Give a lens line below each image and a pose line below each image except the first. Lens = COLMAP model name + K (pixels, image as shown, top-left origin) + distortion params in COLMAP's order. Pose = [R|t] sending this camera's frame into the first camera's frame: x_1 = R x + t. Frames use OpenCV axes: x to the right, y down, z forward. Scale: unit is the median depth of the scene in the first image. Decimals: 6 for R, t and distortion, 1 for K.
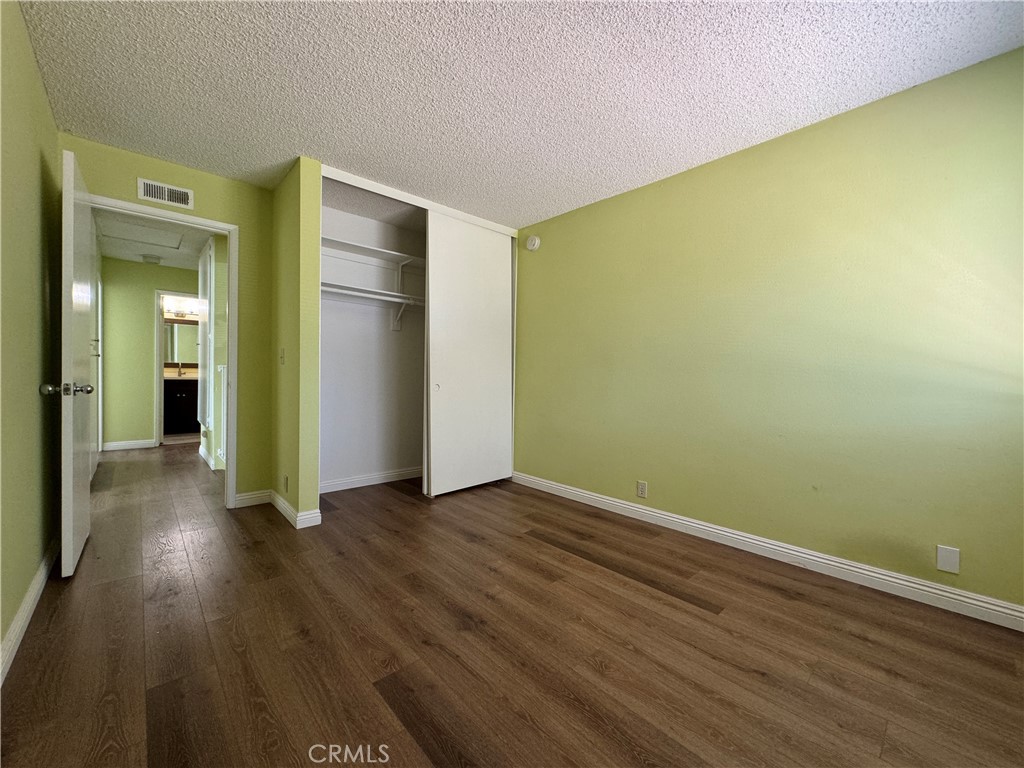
lens RADIAL K [[410.0, 0, 509.9], [0, 410.0, 383.1], [0, 0, 1]] dist [-0.002732, 0.000983]
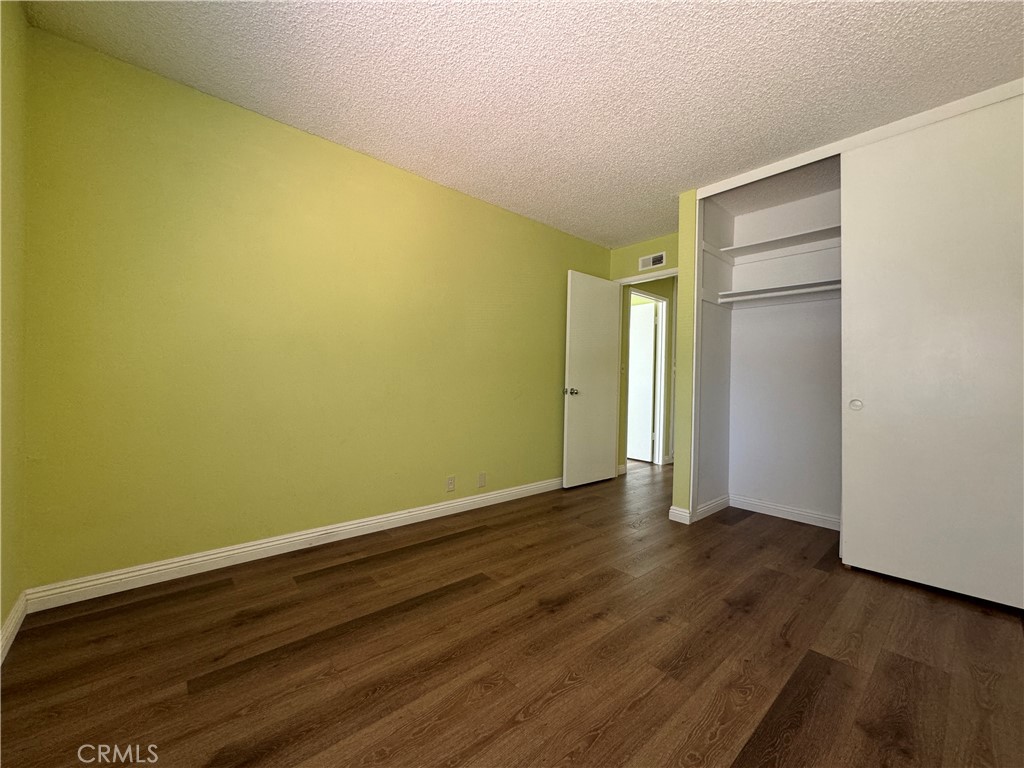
lens RADIAL K [[410.0, 0, 512.0], [0, 410.0, 383.1], [0, 0, 1]] dist [-0.002732, 0.000983]
pose [[-0.023339, -0.010938, -0.999668, 0.787539], [-0.039201, 0.999181, -0.010018, 0.005845], [0.998959, 0.038954, -0.023749, 0.704145]]
